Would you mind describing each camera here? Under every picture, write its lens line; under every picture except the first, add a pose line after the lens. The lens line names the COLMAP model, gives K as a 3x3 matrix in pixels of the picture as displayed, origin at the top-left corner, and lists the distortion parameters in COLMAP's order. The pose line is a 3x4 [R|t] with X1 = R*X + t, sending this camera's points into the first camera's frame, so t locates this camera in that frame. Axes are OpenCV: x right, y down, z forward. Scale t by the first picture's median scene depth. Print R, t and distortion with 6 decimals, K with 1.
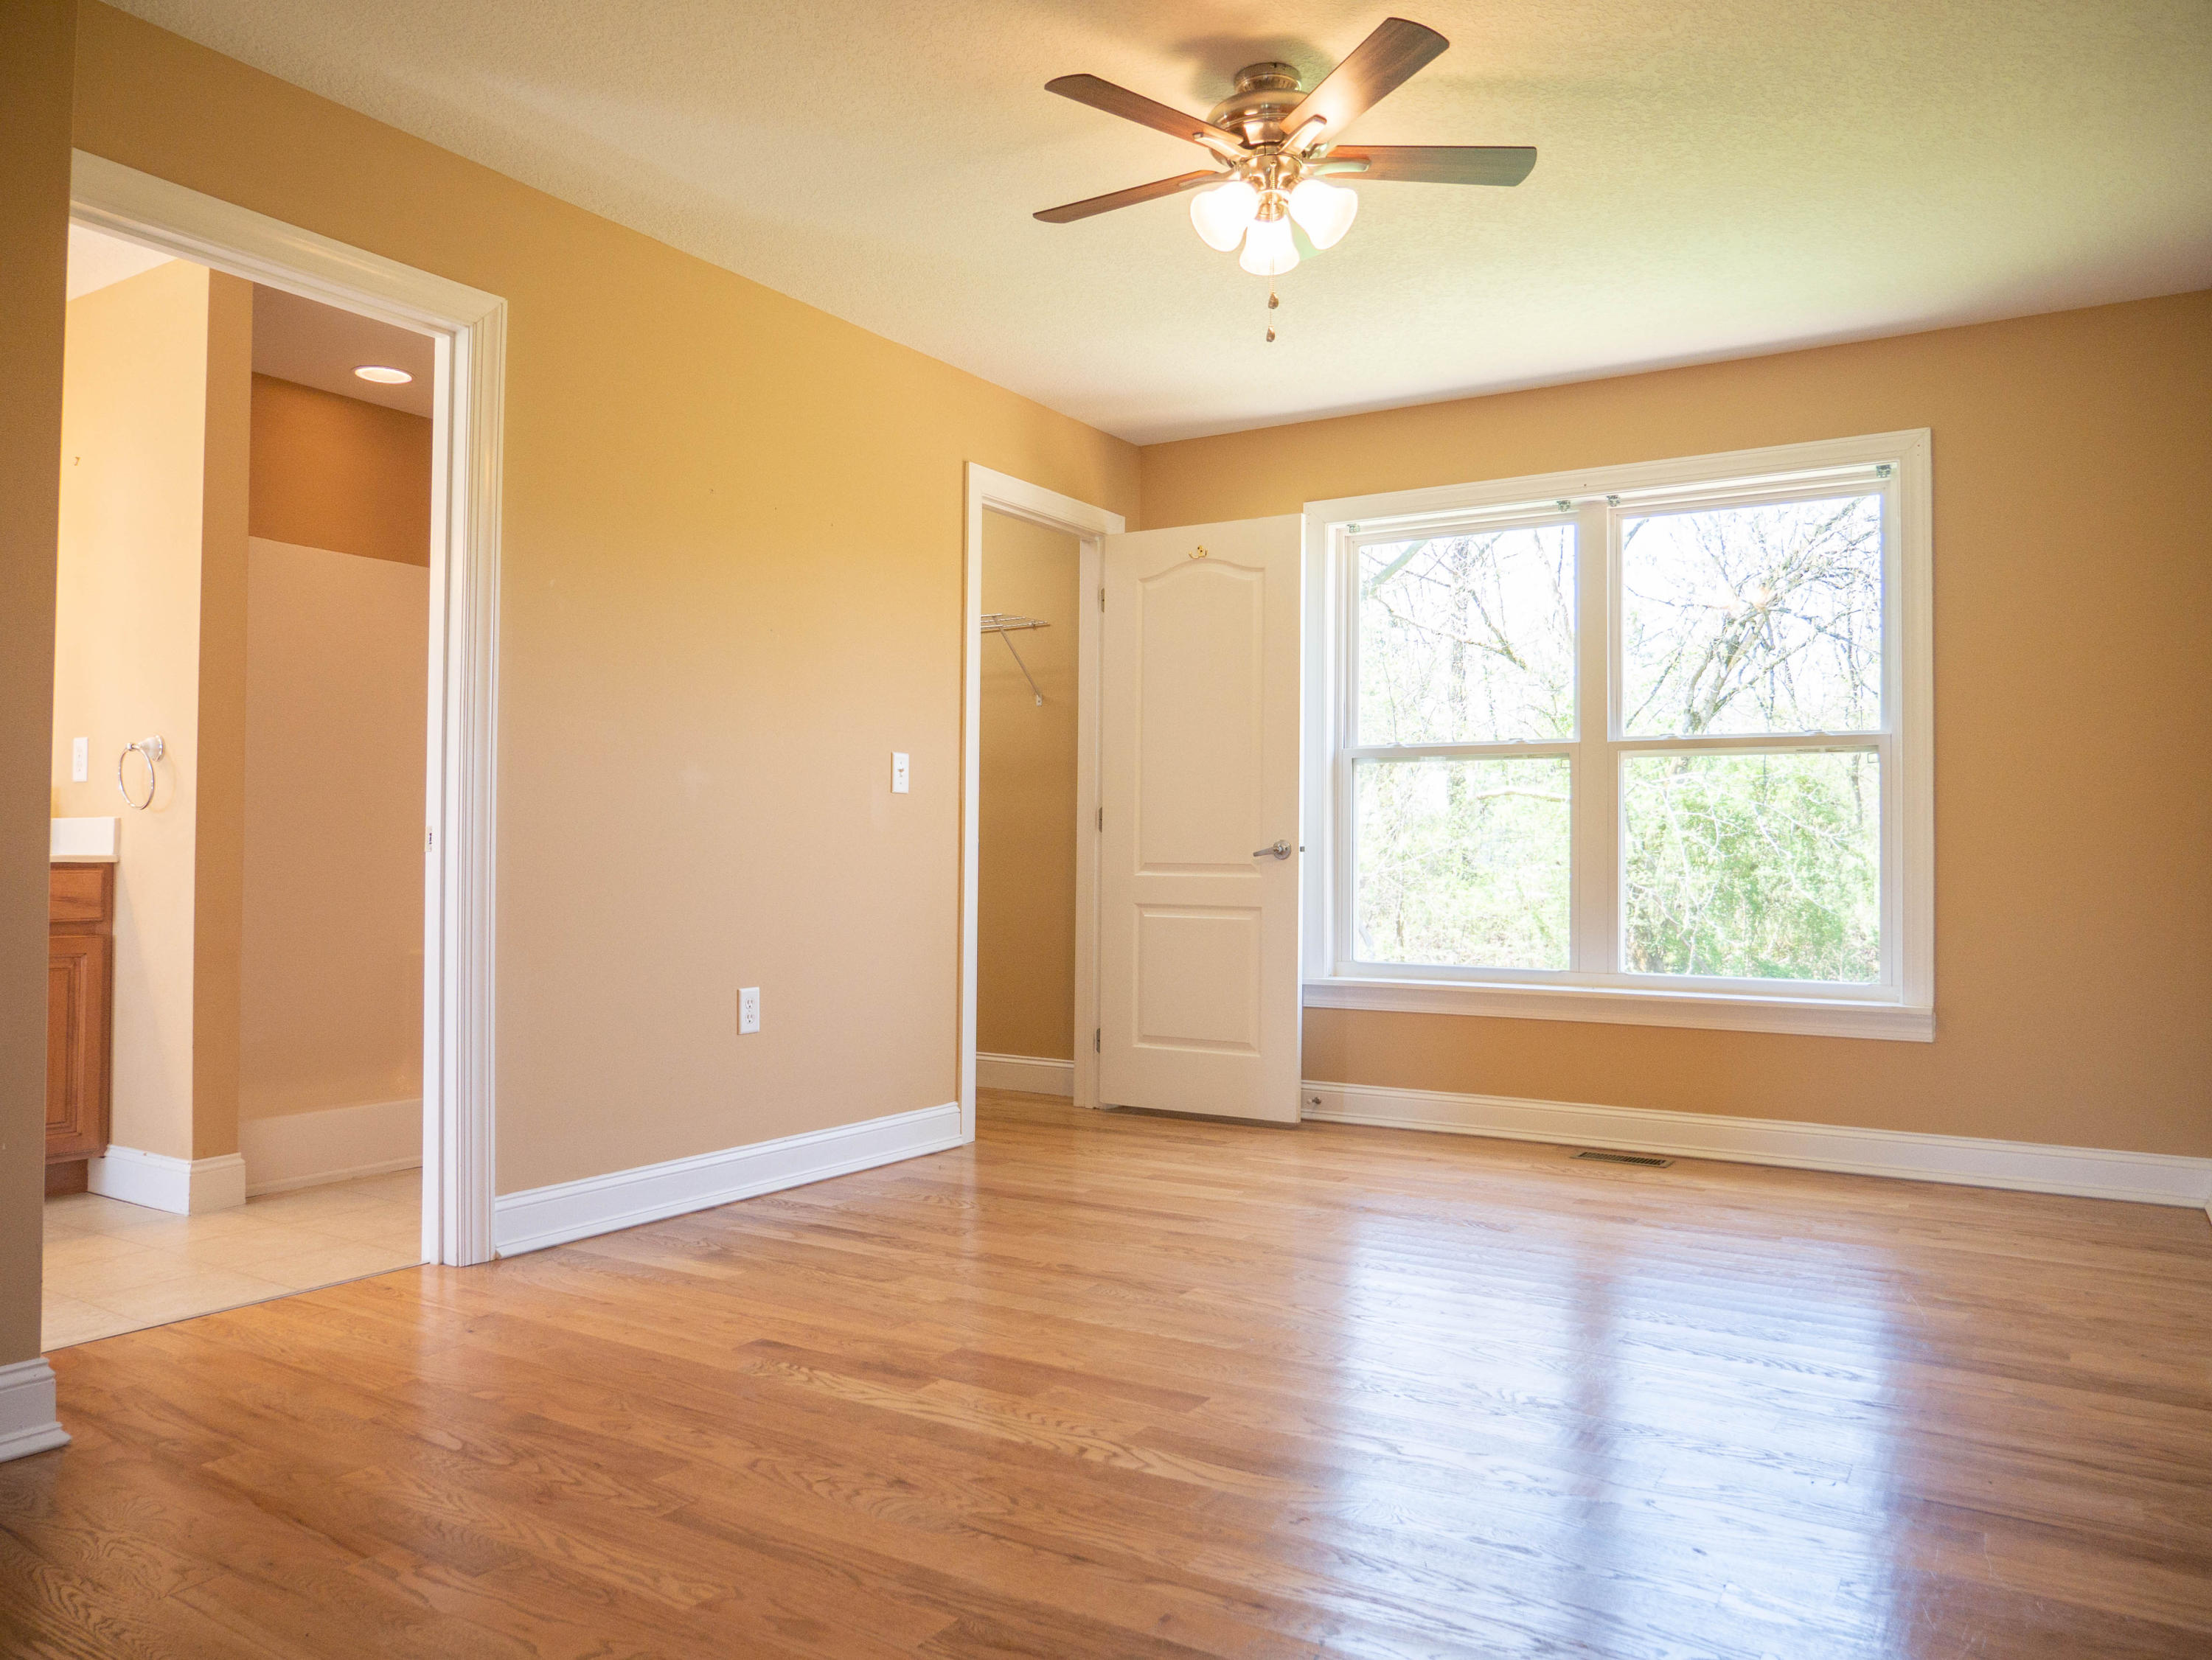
lens RADIAL K [[1569.6, 0, 1113.7], [0, 1569.6, 837.2], [0, 0, 1]] dist [-0.014679, 0.011773]
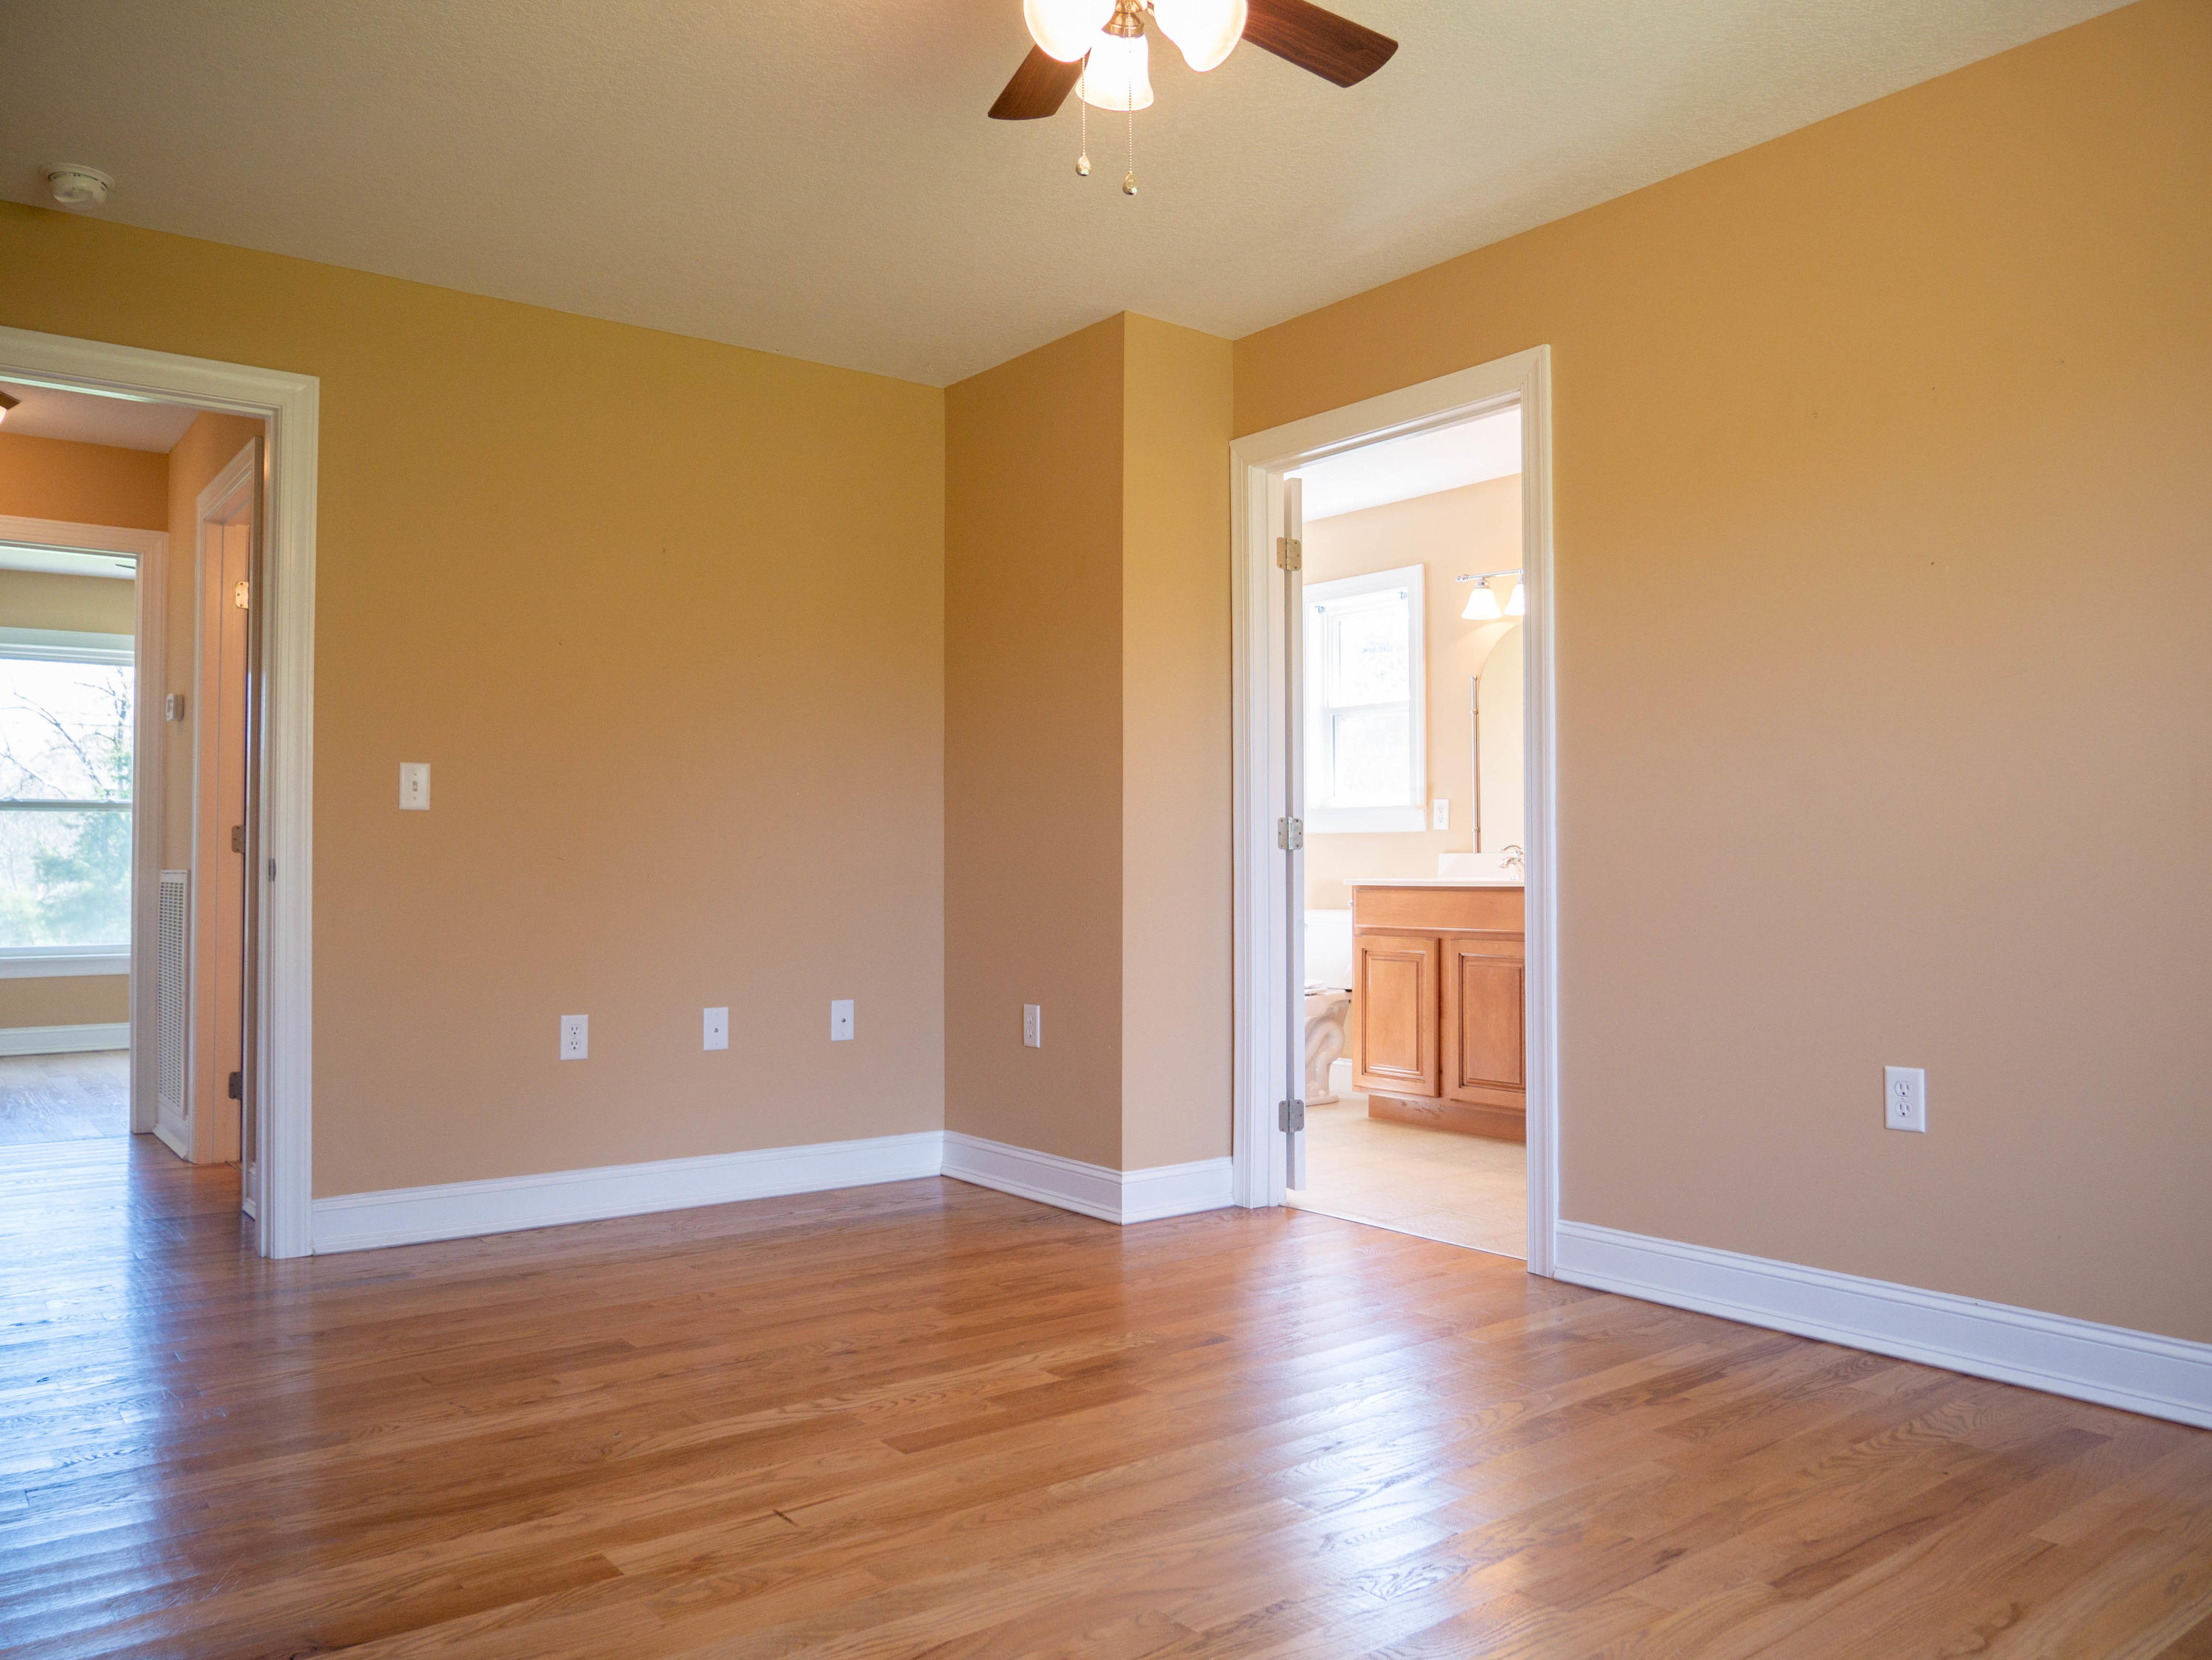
lens RADIAL K [[1670.5, 0, 1104.8], [0, 1670.5, 827.6], [0, 0, 1]] dist [-0.035366, 0.017508]
pose [[-0.341811, -0.029241, -0.939314, 0.955543], [0.010975, 0.999323, -0.035103, 0.011689], [0.939705, -0.022307, -0.341259, 1.422495]]
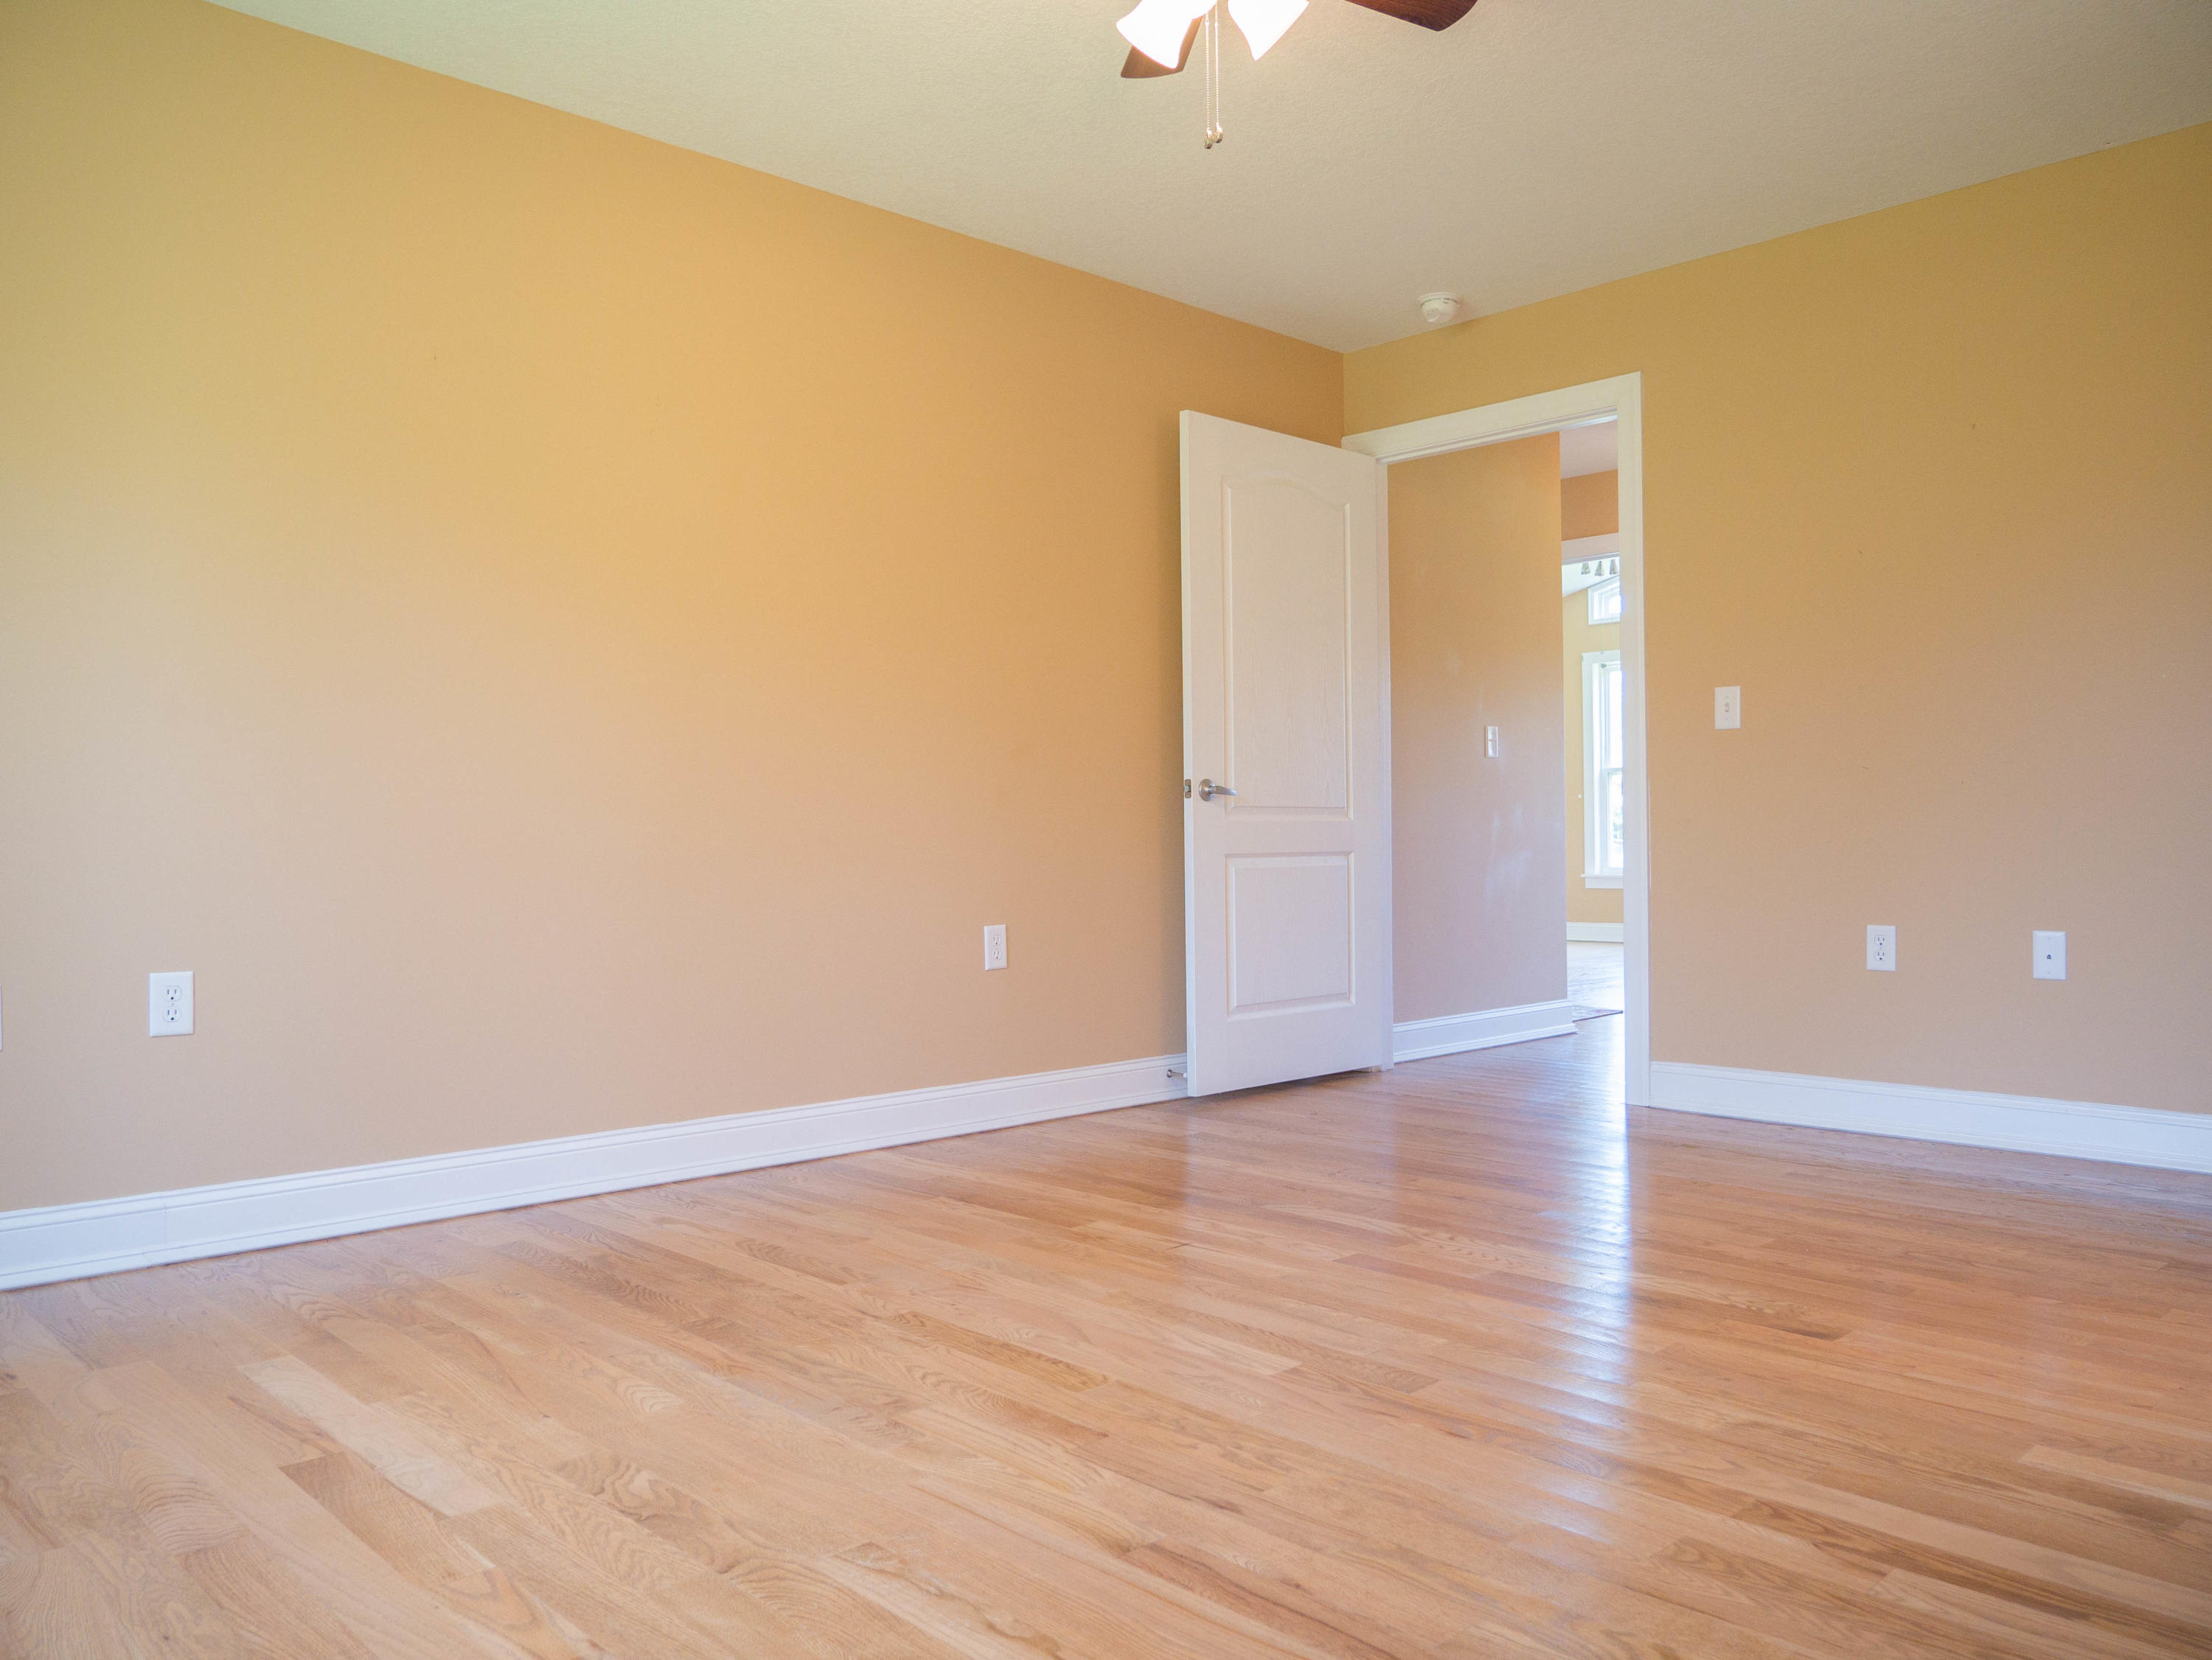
lens RADIAL K [[1670.5, 0, 1087.5], [0, 1670.5, 837.0], [0, 0, 1]] dist [-0.035366, 0.017508]
pose [[-0.966133, -0.002696, 0.258029, -0.073302], [-0.005575, 0.999930, -0.010428, 0.067721], [-0.257983, -0.011513, -0.966081, 2.123552]]
